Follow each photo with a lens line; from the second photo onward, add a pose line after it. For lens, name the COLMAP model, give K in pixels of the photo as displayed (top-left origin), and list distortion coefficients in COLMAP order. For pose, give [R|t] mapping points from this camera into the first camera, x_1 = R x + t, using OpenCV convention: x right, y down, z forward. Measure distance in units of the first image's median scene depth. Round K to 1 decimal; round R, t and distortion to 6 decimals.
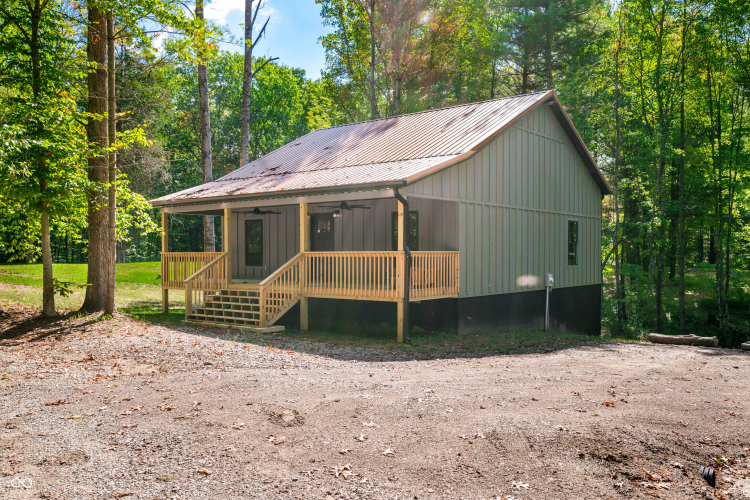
lens RADIAL K [[638.6, 0, 373.0], [0, 638.6, 252.5], [0, 0, 1]] dist [0.001302, -0.010019]
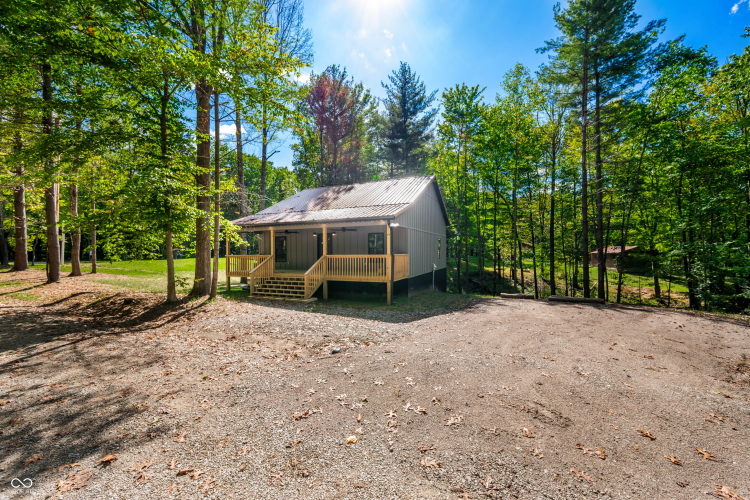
lens RADIAL K [[291.6, 0, 379.2], [0, 291.6, 243.9], [0, 0, 1]] dist [-0.000963, -0.000204]
pose [[0.965464, 0.000608, 0.260536, -0.188179], [0.005613, 0.999717, -0.023130, -0.012771], [-0.260477, 0.023794, 0.965187, 0.187267]]
